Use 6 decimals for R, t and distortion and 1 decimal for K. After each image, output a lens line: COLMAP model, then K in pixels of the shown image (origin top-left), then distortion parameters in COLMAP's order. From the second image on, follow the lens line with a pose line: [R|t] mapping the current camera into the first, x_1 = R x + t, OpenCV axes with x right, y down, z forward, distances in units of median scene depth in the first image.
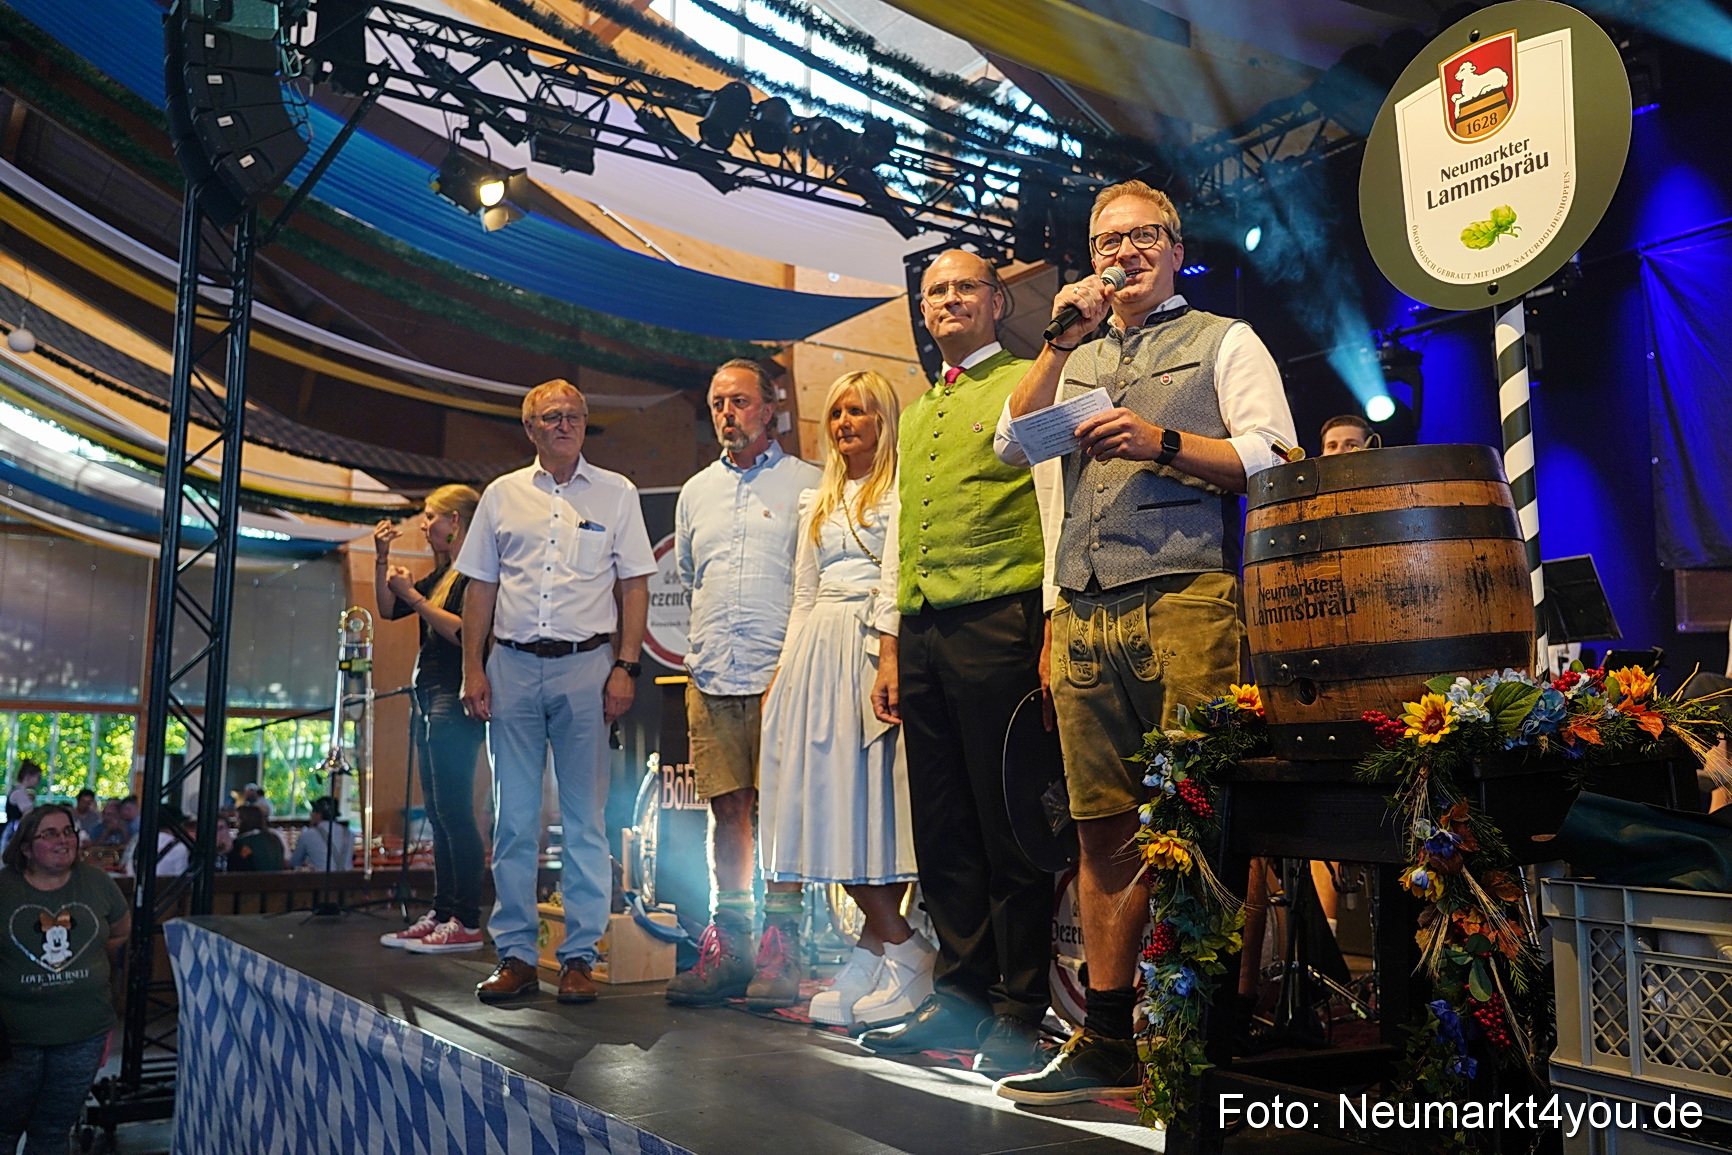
lens RADIAL K [[1543.1, 0, 854.4], [0, 1543.1, 592.4], [0, 0, 1]] dist [0.011439, -0.026836]
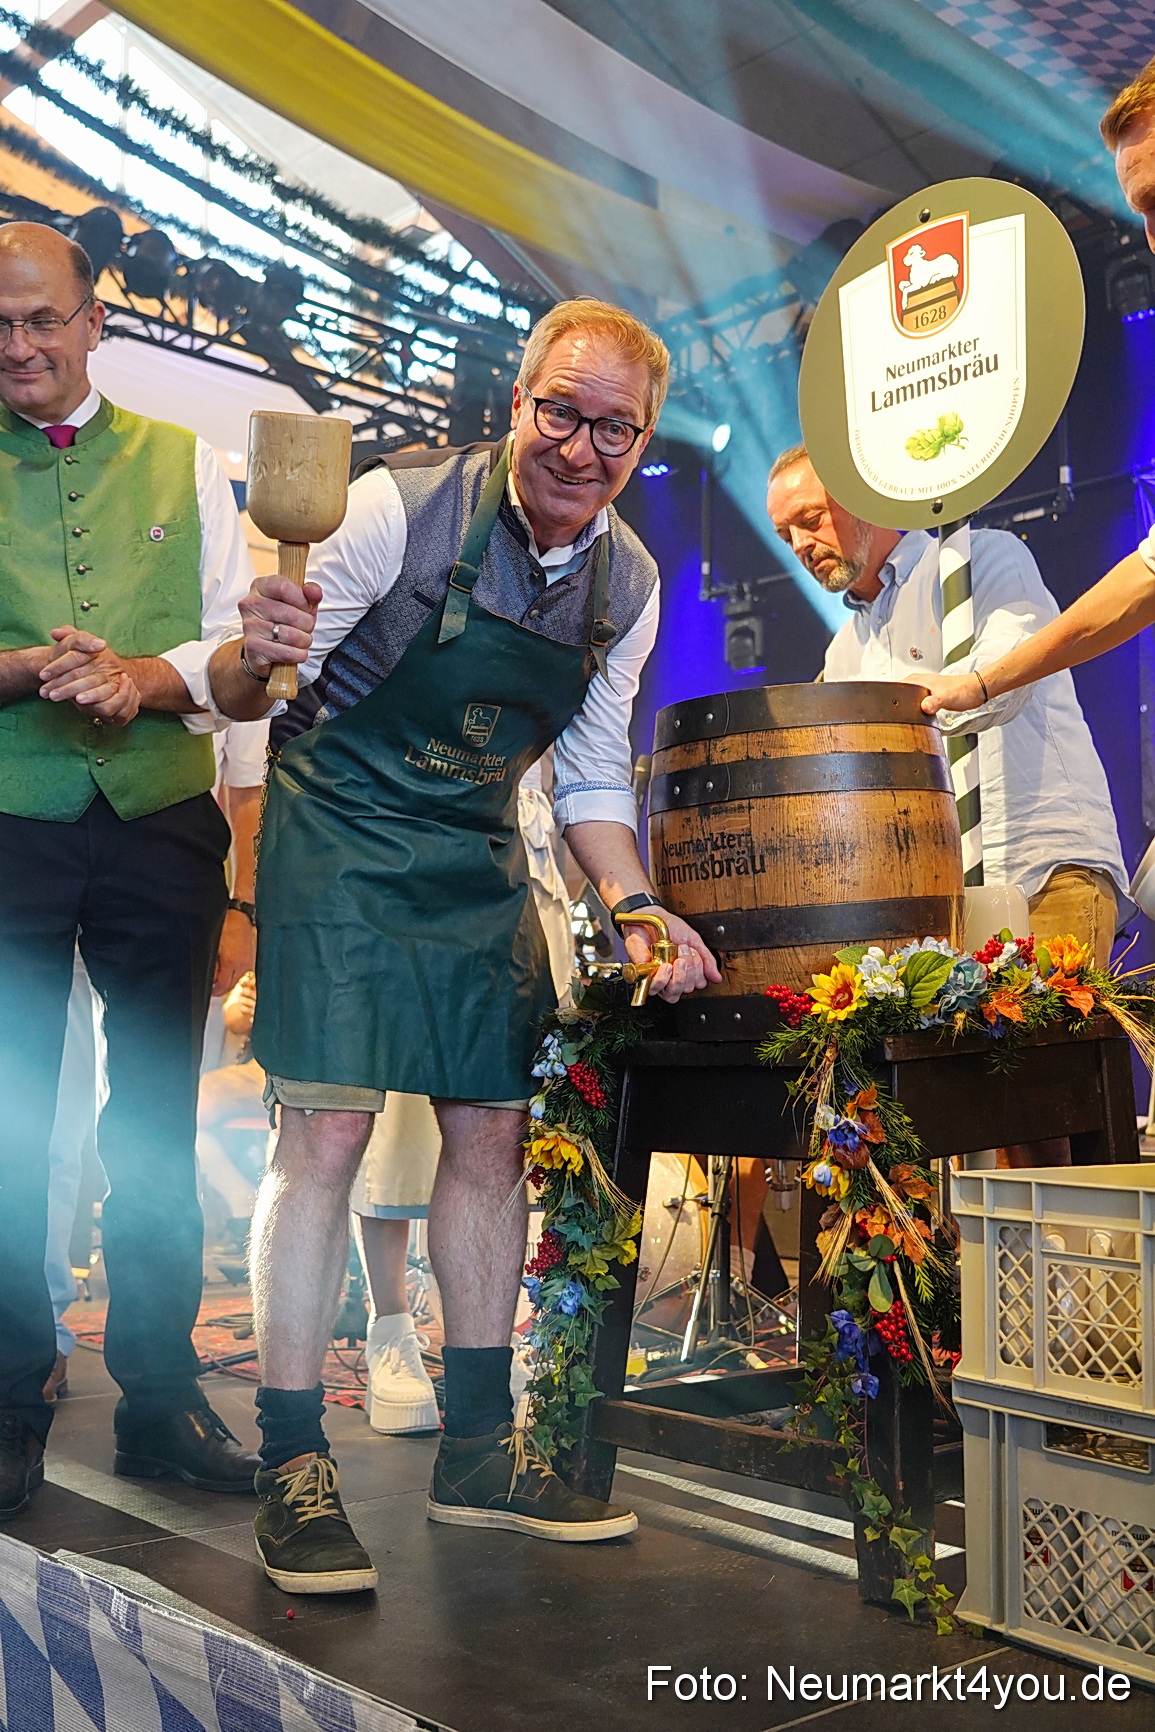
lens RADIAL K [[1823.0, 0, 606.0], [0, 1823.0, 888.5], [0, 0, 1]] dist [0.010934, 0.000000]
pose [[0.983649, 0.012419, 0.179670, 0.017198], [-0.016919, 0.999580, 0.023535, -0.000020], [-0.179302, -0.026190, 0.983445, 0.001619]]
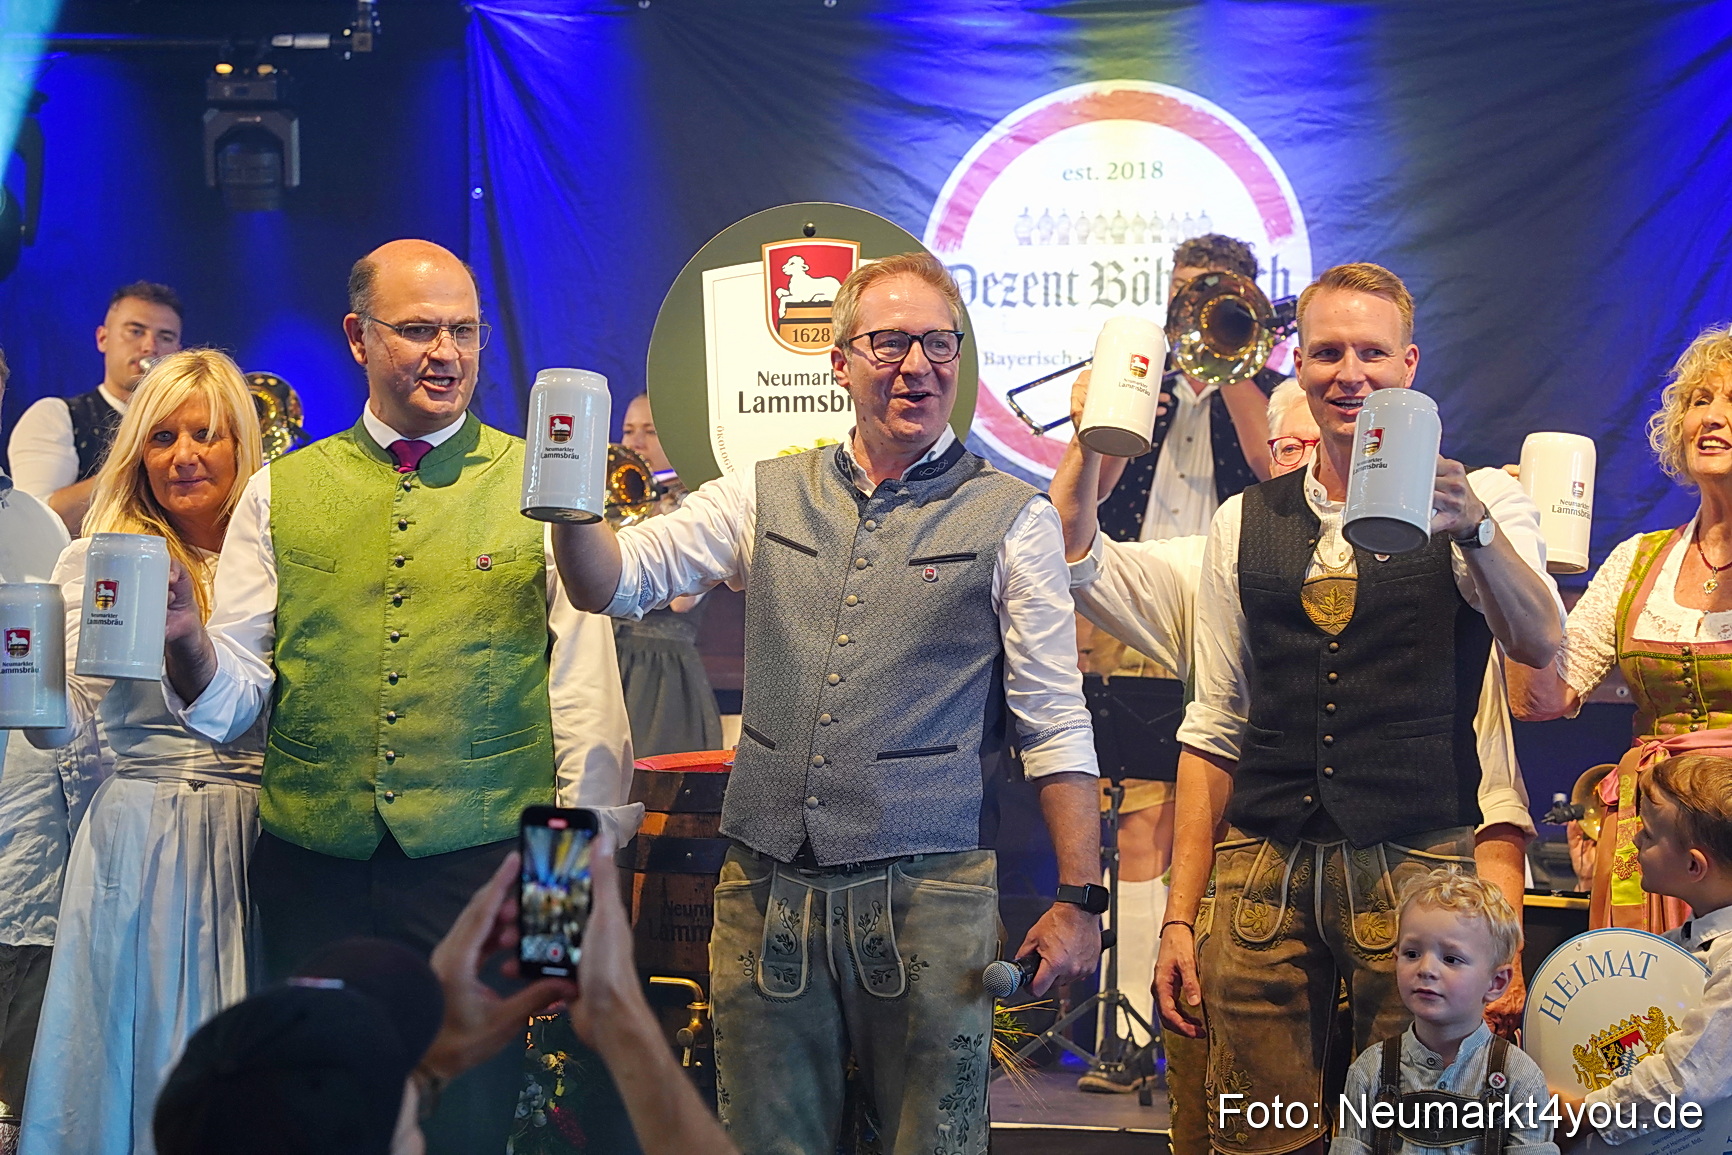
lens RADIAL K [[4707.6, 0, 886.5], [0, 4707.6, 555.6], [0, 0, 1]] dist [0.918686, 0.000000]
pose [[0.748095, 0.032914, 0.662774, -0.544185], [-0.086960, 0.995019, 0.048740, -0.126895], [-0.657869, -0.094097, 0.747231, -0.426714]]
